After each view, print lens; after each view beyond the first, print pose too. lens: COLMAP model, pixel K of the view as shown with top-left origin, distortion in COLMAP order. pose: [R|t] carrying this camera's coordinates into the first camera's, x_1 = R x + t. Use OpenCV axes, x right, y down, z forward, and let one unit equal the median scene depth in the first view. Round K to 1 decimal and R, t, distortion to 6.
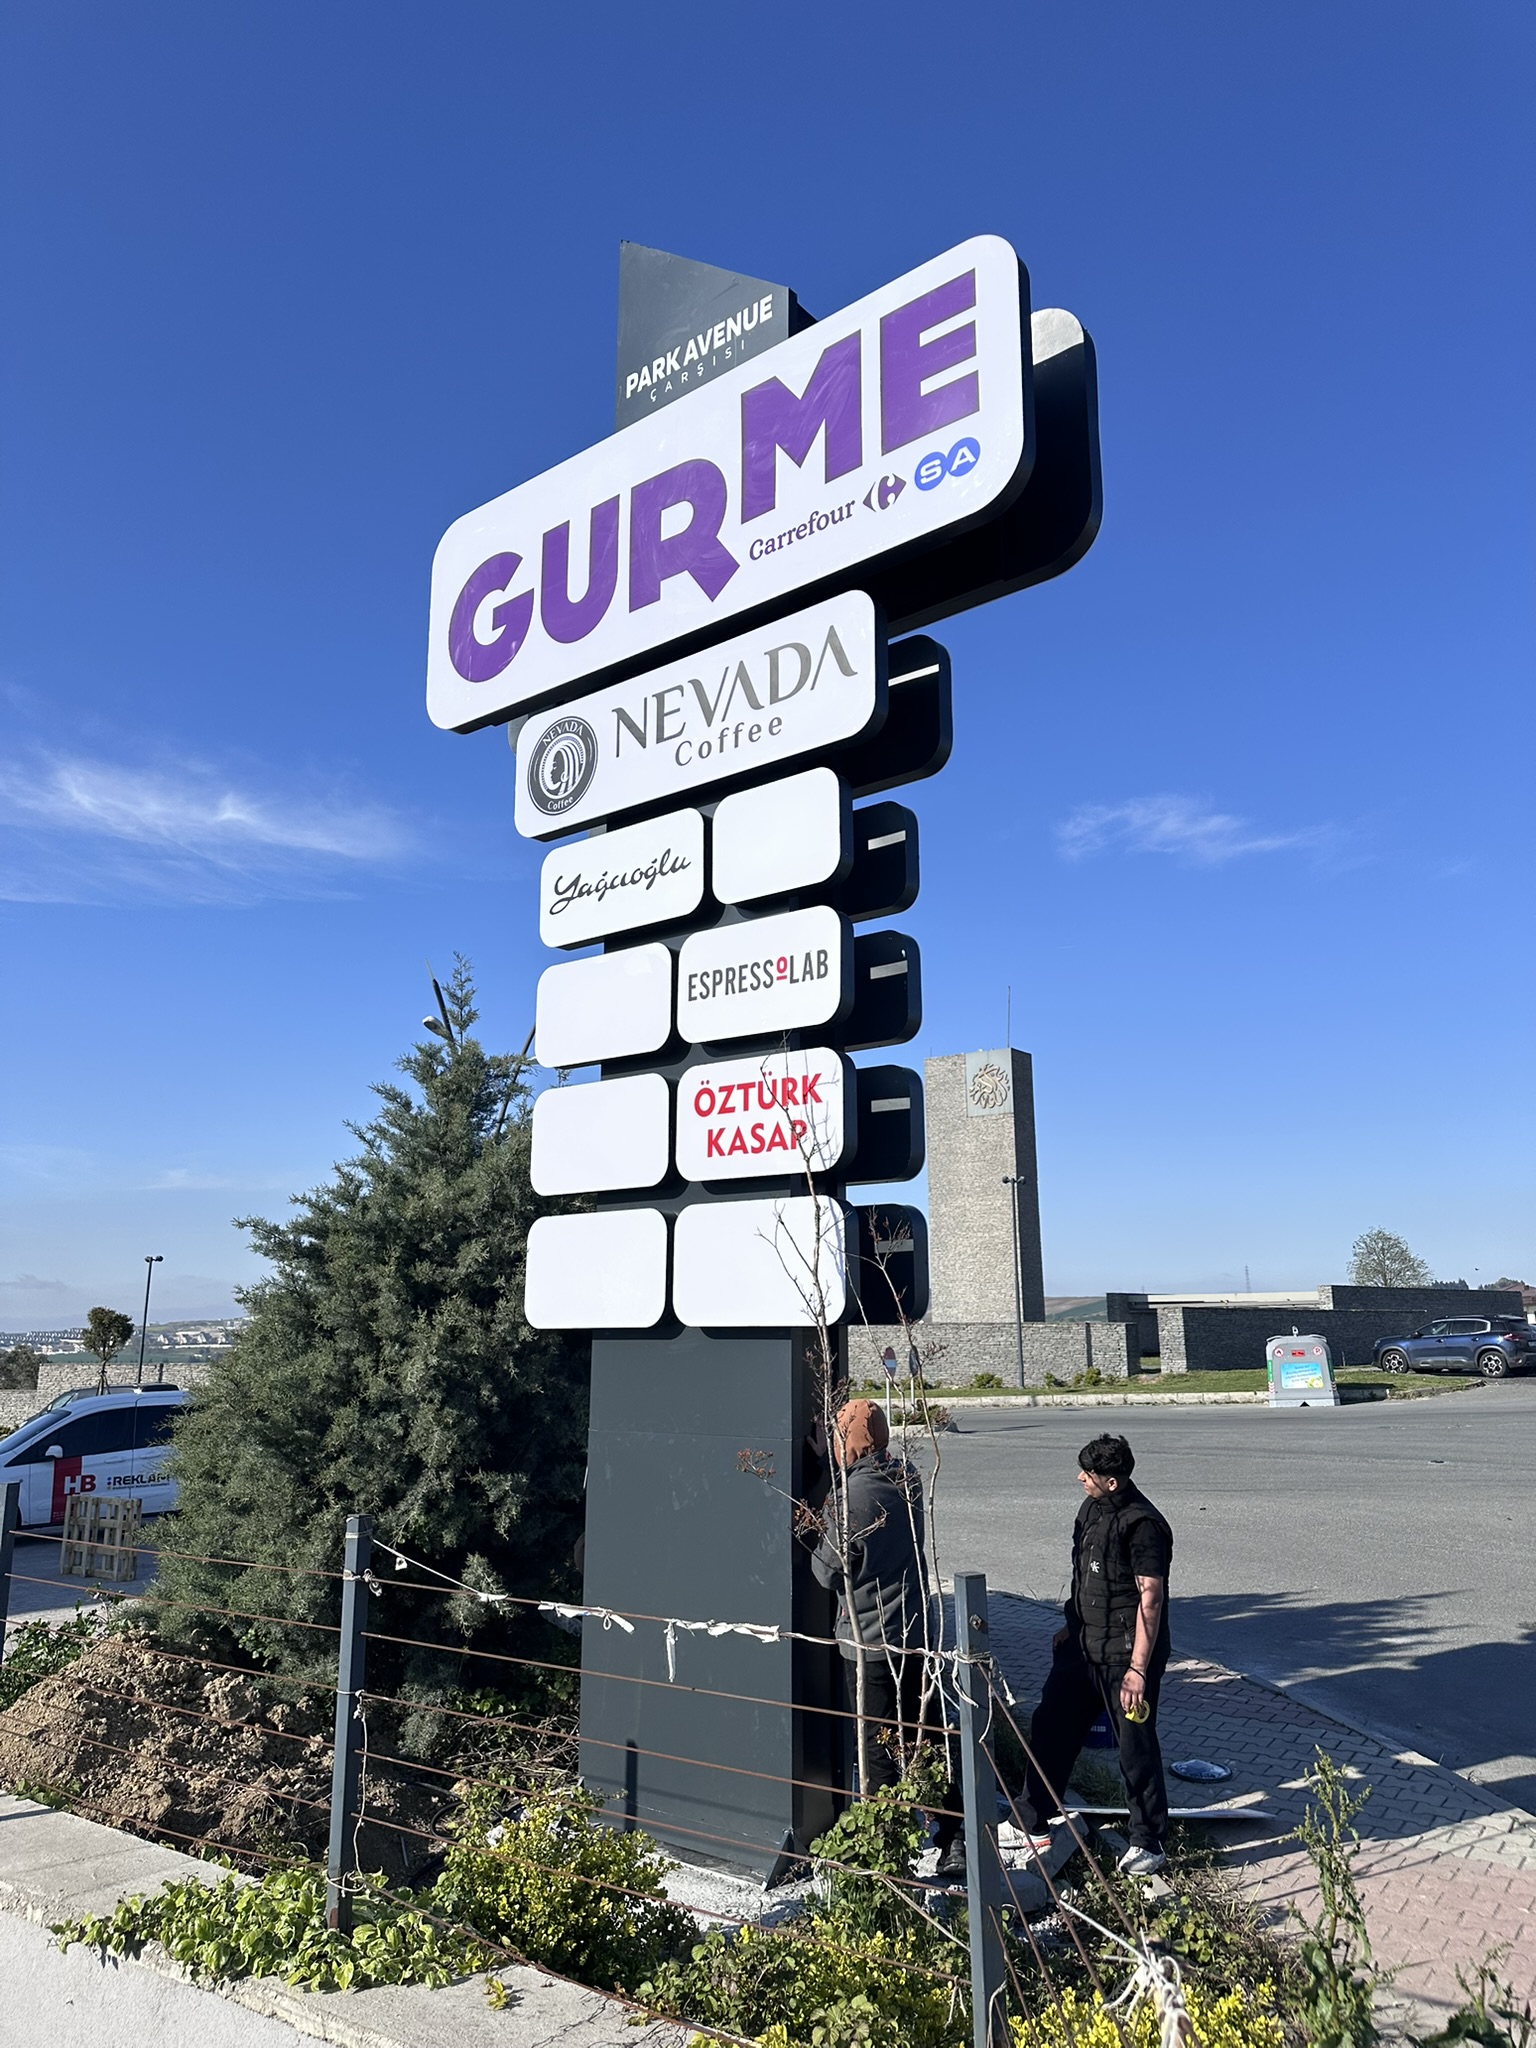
lens RADIAL K [[1370.6, 0, 801.6], [0, 1370.6, 1046.2], [0, 0, 1]] dist [0.112011, -0.142718]
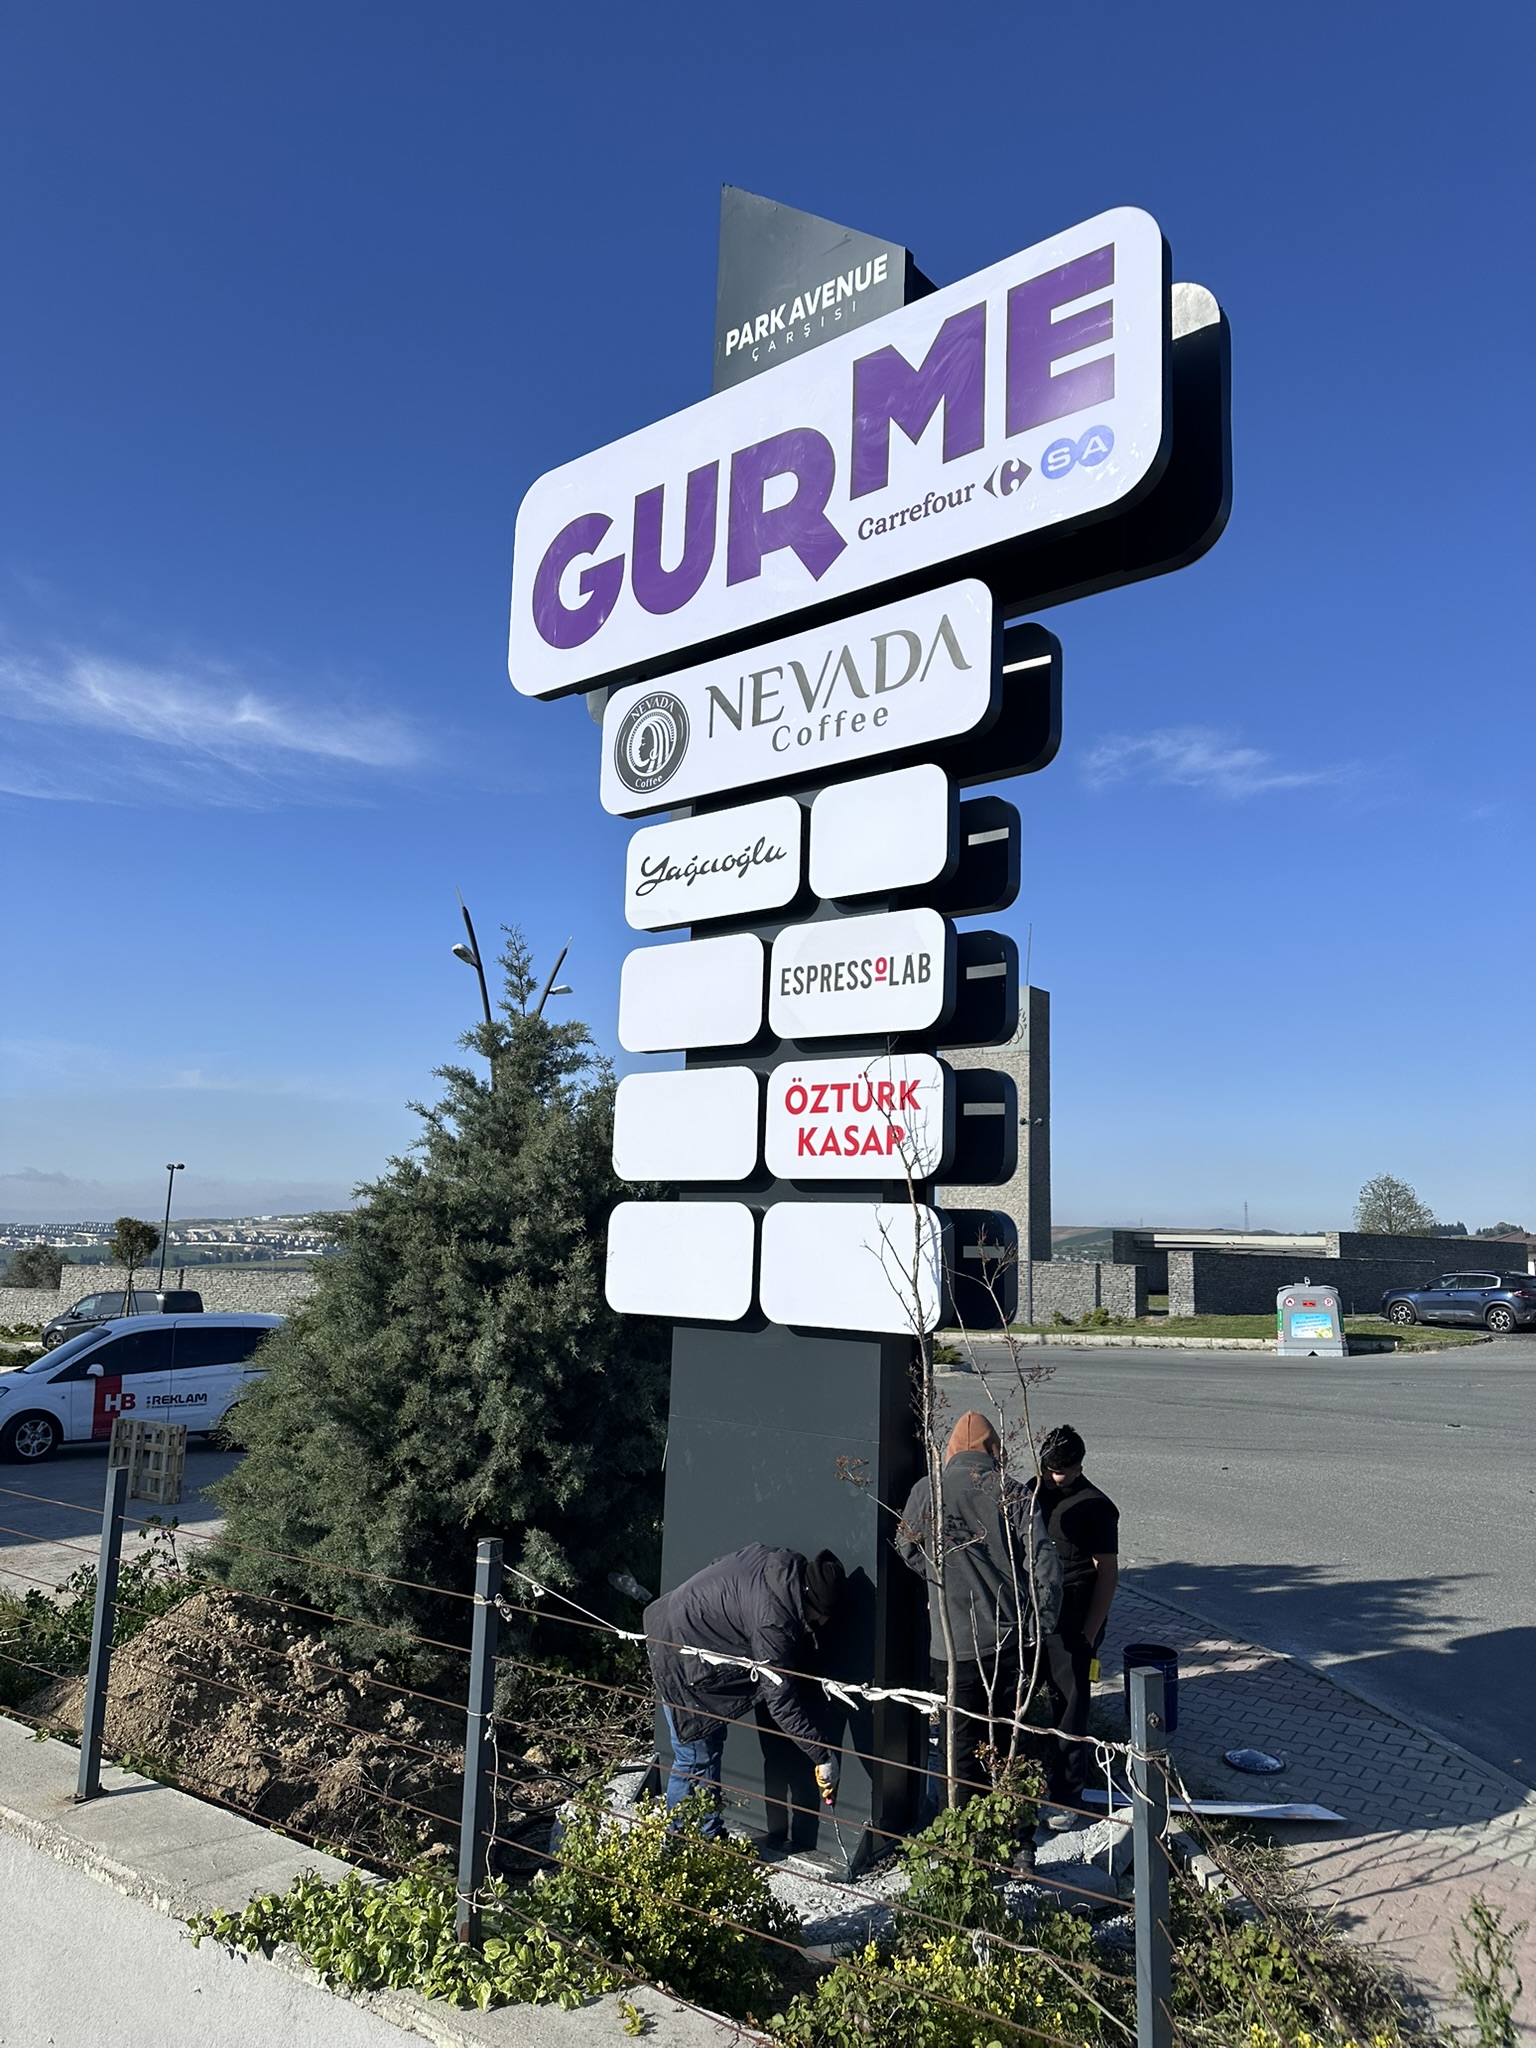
lens RADIAL K [[1367.6, 0, 797.4], [0, 1367.6, 1051.2], [0, 0, 1]] dist [0.126022, -0.192377]
pose [[0.999389, 0.033737, -0.009182, -0.059988], [-0.033136, 0.997696, 0.059193, -0.051315], [0.011158, -0.058853, 0.998204, 0.013501]]
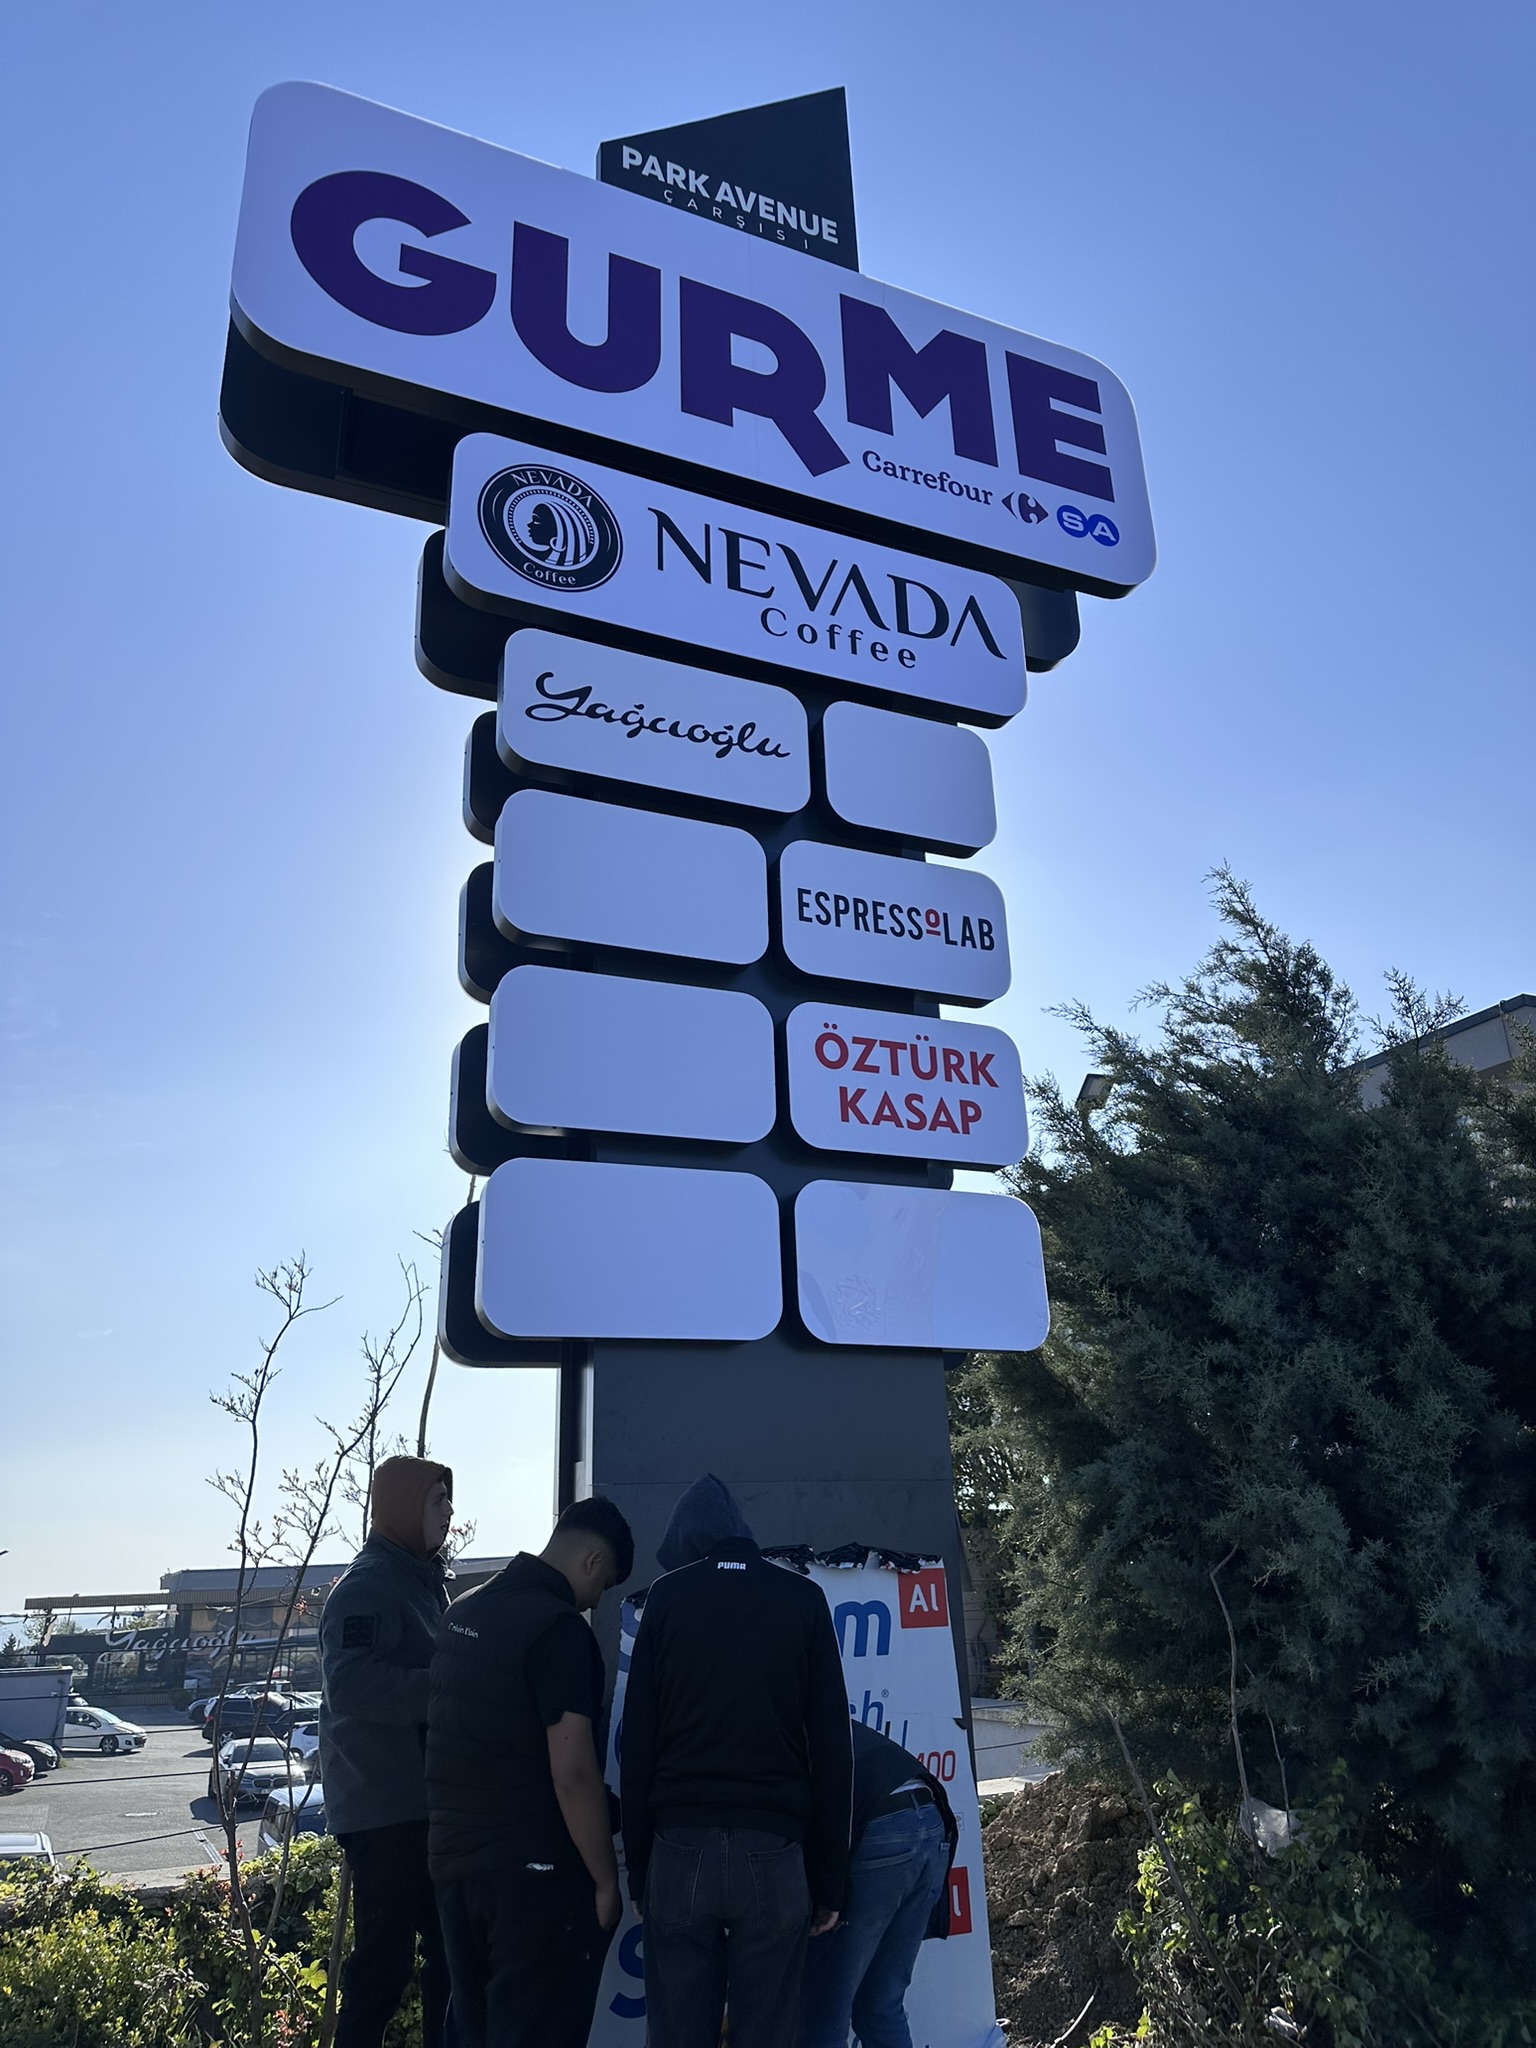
lens RADIAL K [[1421.1, 0, 783.6], [0, 1421.1, 1013.4], [0, 0, 1]] dist [0.202445, -0.358773]
pose [[0.471240, 0.309342, 0.825979, -0.715394], [-0.135902, 0.950761, -0.278539, 0.236154], [-0.871472, 0.019007, 0.490076, 0.617960]]
